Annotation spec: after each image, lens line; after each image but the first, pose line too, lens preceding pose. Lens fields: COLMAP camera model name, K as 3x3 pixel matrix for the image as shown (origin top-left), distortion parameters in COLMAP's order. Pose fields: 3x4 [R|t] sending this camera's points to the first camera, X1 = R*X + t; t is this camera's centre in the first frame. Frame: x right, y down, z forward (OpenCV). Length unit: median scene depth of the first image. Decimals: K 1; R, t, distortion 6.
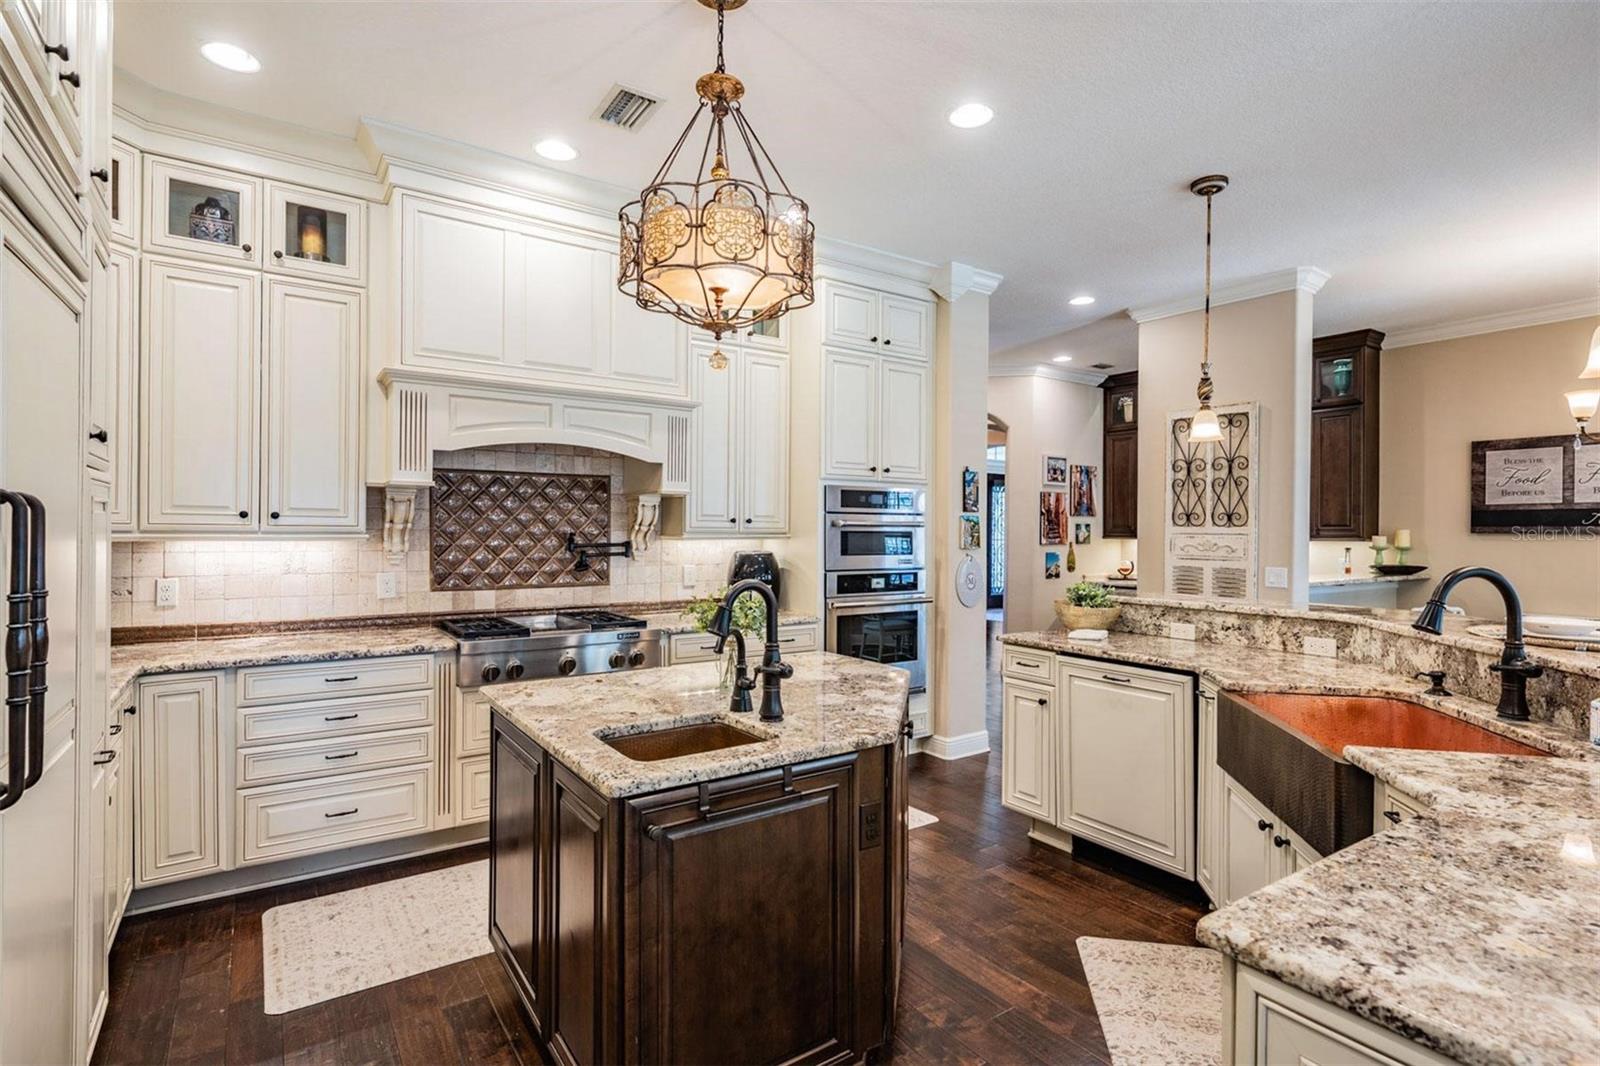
lens RADIAL K [[787.8, 0, 806.9], [0, 787.8, 532.9], [0, 0, 1]] dist [0.002806, 0.000643]
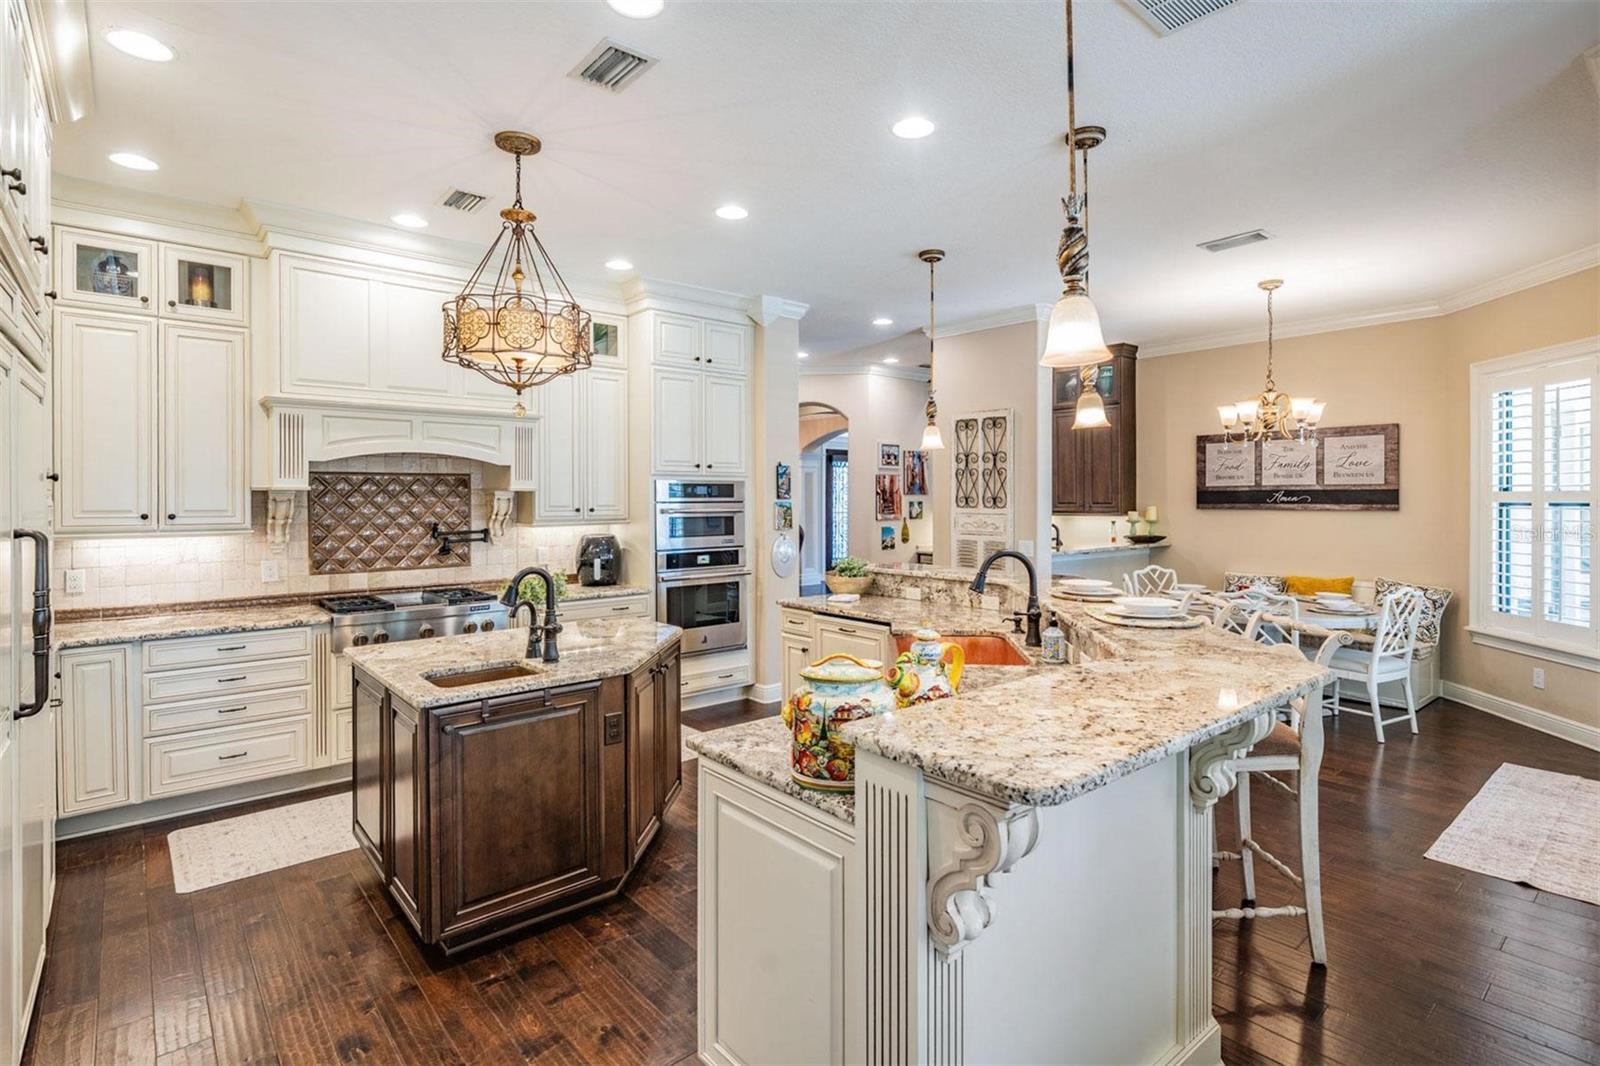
lens RADIAL K [[787.8, 0, 808.1], [0, 787.8, 501.7], [0, 0, 1]] dist [0.002806, 0.000643]
pose [[0.994270, -0.010766, 0.106355, 0.167598], [0.010600, 0.999942, 0.002121, -0.035520], [-0.106371, -0.000981, 0.994326, -0.304918]]
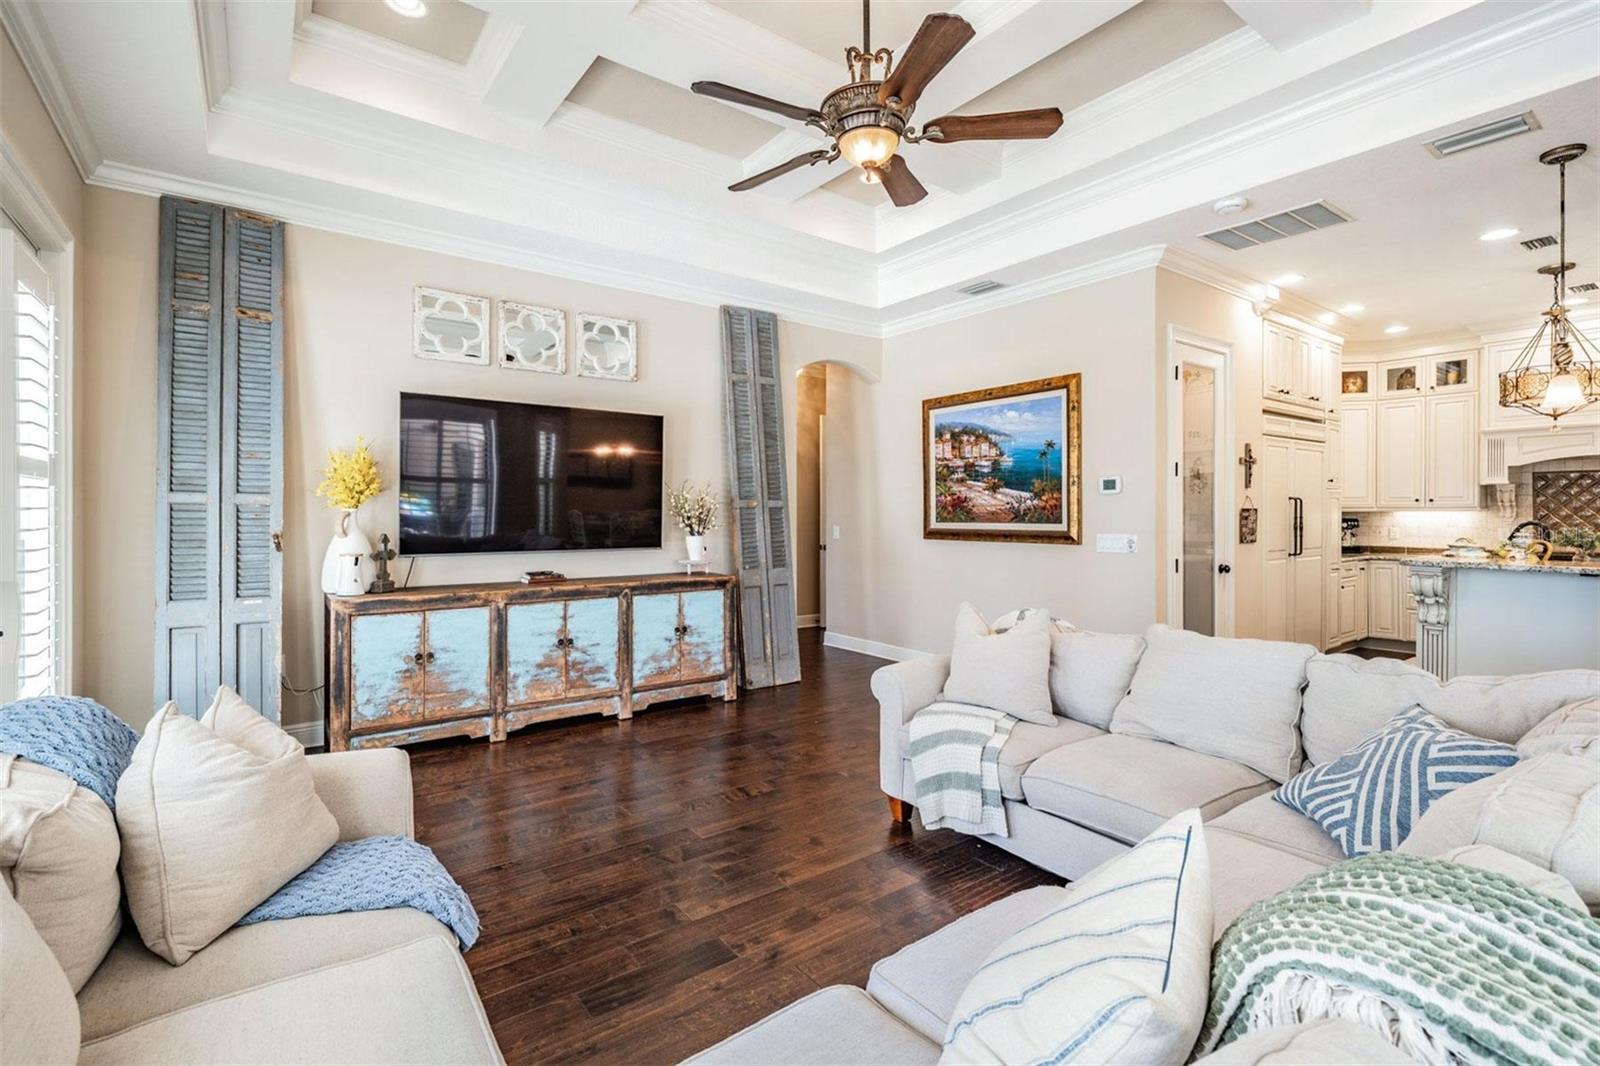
lens RADIAL K [[713.6, 0, 816.2], [0, 713.6, 517.2], [0, 0, 1]] dist [-0.001817, -0.001438]
pose [[0.030672, -0.002741, -0.999526, 1.285413], [-0.004617, 0.999985, -0.002884, 0.039541], [0.999519, 0.004704, 0.030659, -0.823268]]
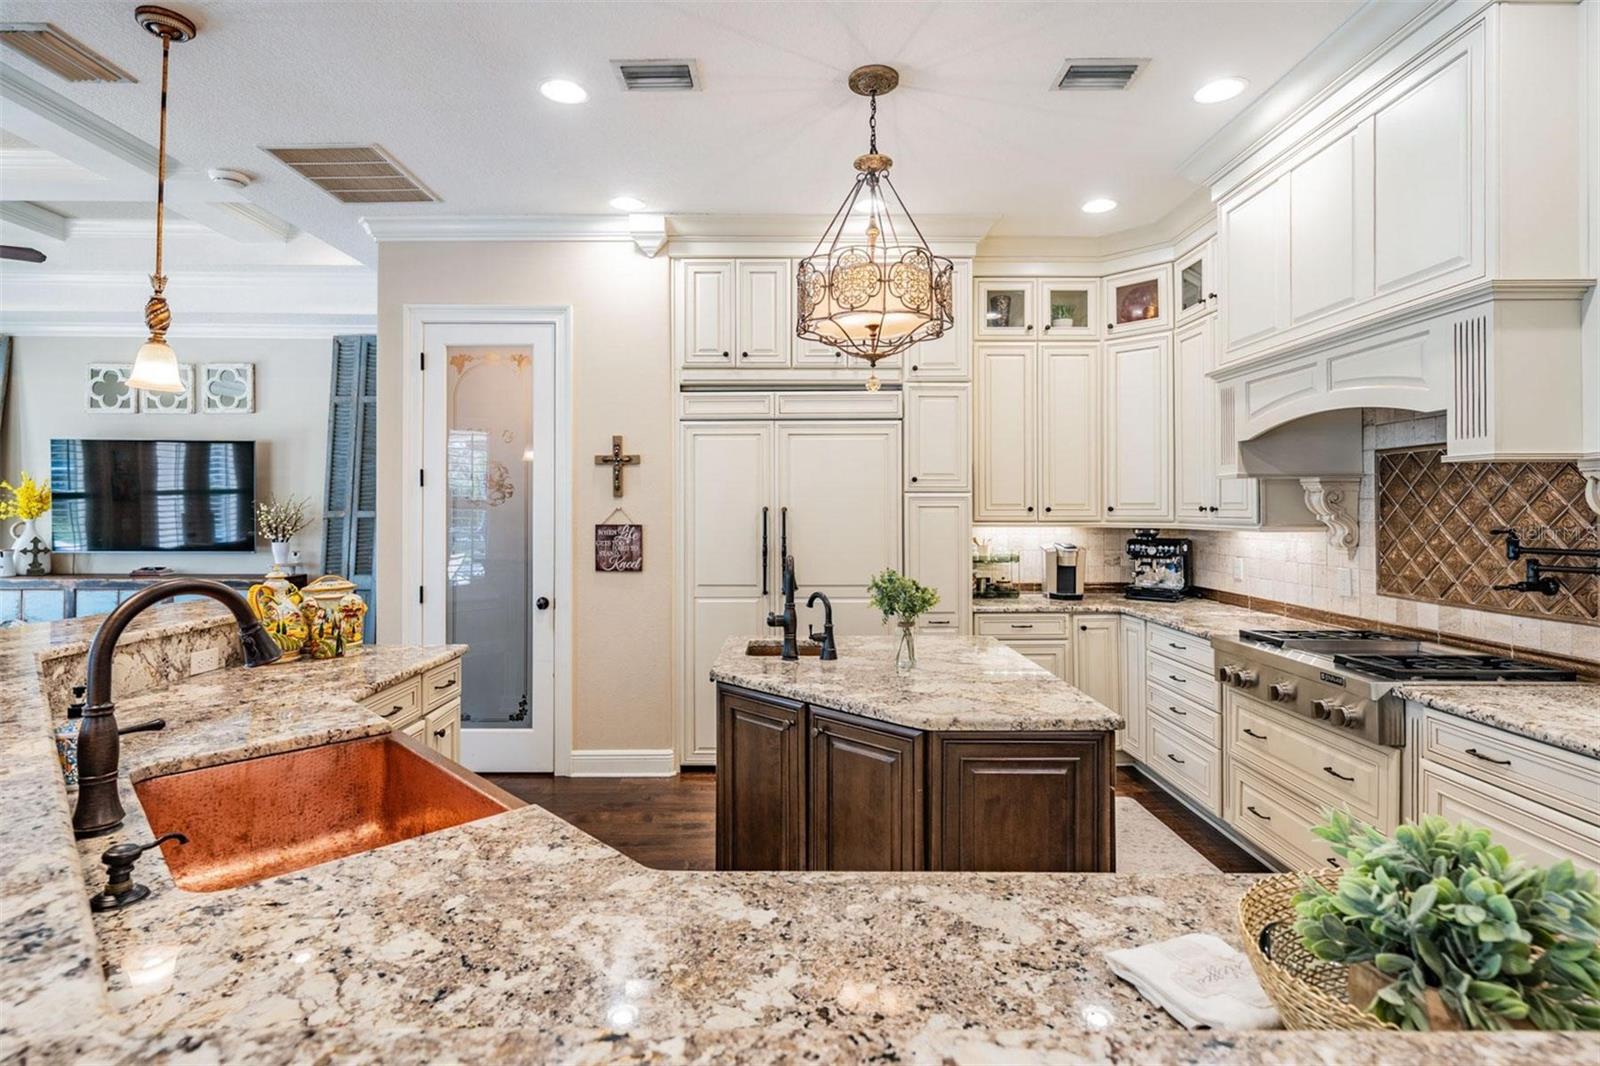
lens RADIAL K [[787.8, 0, 792.3], [0, 787.8, 506.5], [0, 0, 1]] dist [0.002806, 0.000643]
pose [[-0.561695, -0.013649, -0.827232, 0.661139], [-0.010546, 0.999901, -0.009338, -0.007305], [0.827277, 0.003479, -0.561783, 1.080927]]
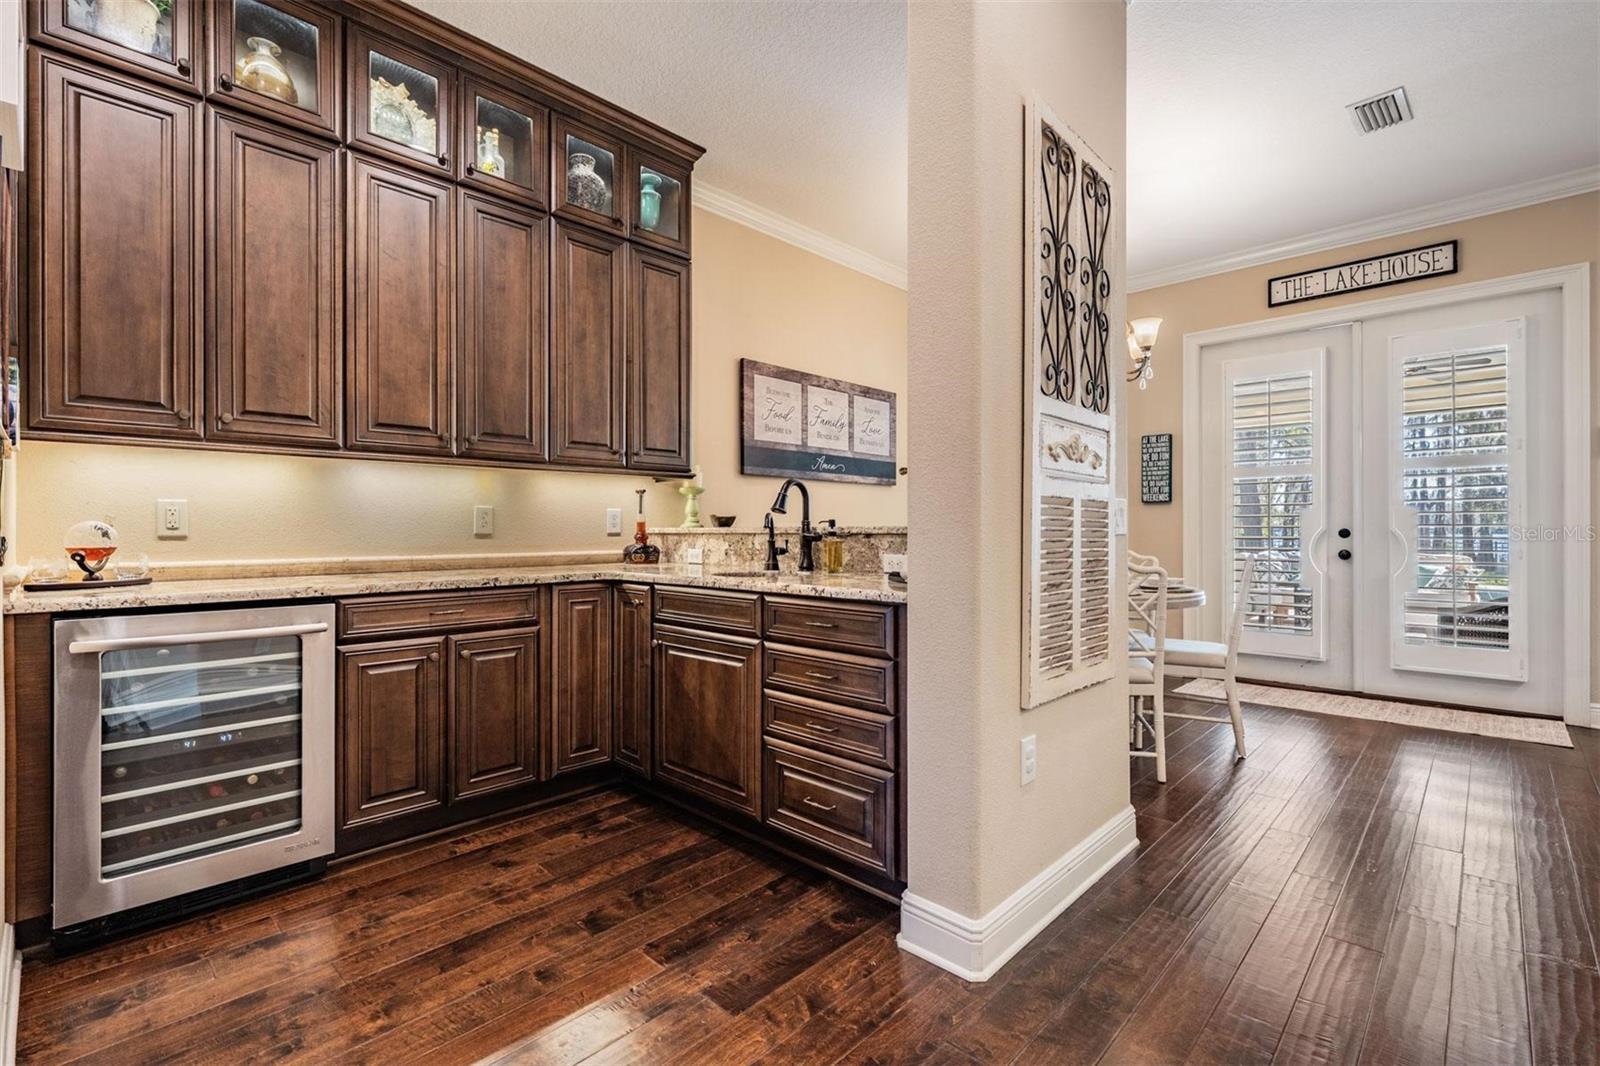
lens RADIAL K [[713.6, 0, 790.8], [0, 713.6, 531.5], [0, 0, 1]] dist [-0.001817, -0.001438]
pose [[-0.192990, -0.007578, 0.981171, 0.230428], [0.005374, 0.999947, 0.008780, 0.089508], [-0.981186, 0.006968, -0.192939, 1.894689]]
